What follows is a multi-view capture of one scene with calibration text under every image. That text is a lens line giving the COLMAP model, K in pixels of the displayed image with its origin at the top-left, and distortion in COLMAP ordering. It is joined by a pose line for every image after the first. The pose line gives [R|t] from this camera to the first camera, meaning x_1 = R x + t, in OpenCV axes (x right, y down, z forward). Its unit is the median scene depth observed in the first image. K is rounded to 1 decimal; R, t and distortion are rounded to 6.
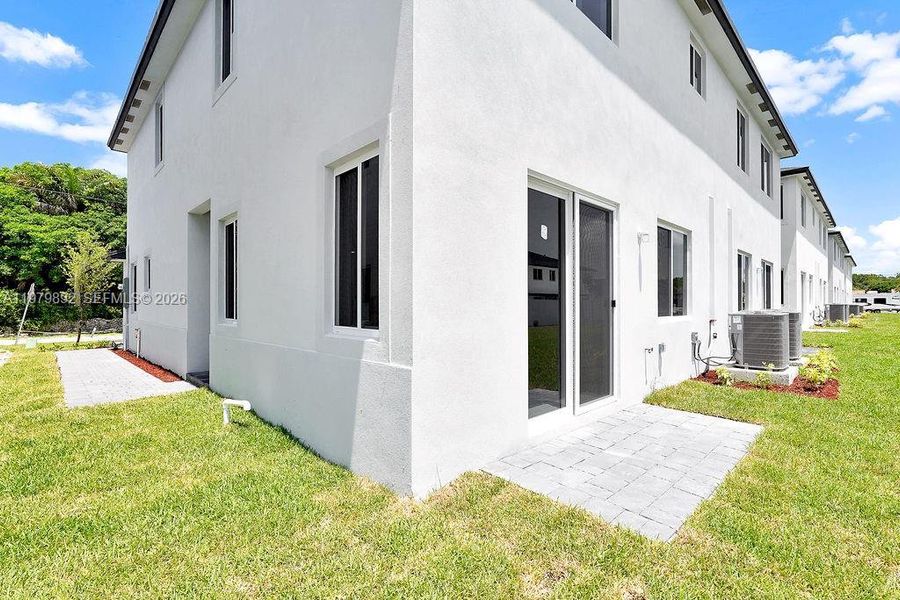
lens RADIAL K [[406.8, 0, 450.3], [0, 406.8, 297.0], [0, 0, 1]] dist [-0.000881, 0.000235]
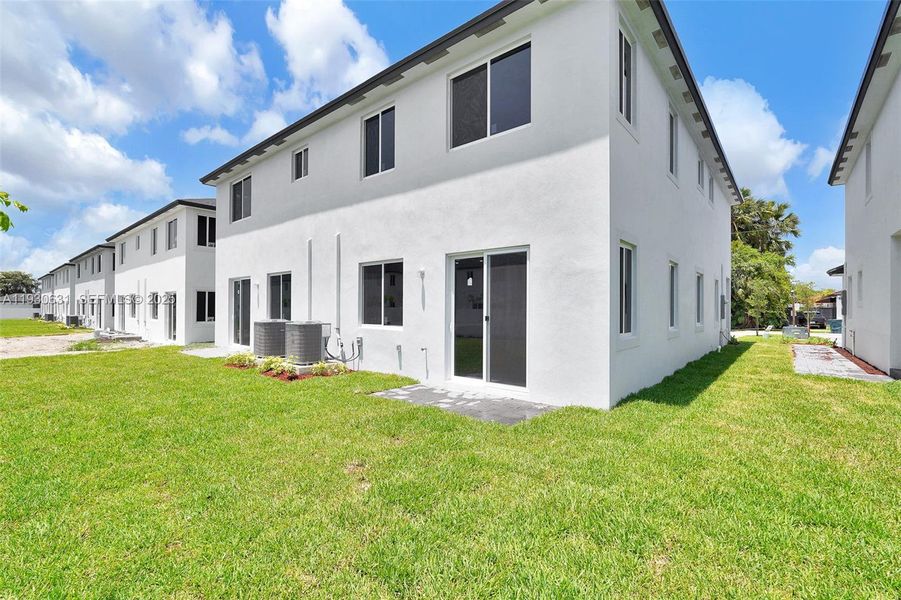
lens RADIAL K [[407.2, 0, 450.8], [0, 407.2, 297.0], [0, 0, 1]] dist [-0.000881, 0.000235]
pose [[0.101143, -0.008515, -0.994835, 0.325001], [0.004893, 0.999956, -0.008062, -0.020861], [0.994860, -0.004052, 0.101180, -0.323074]]
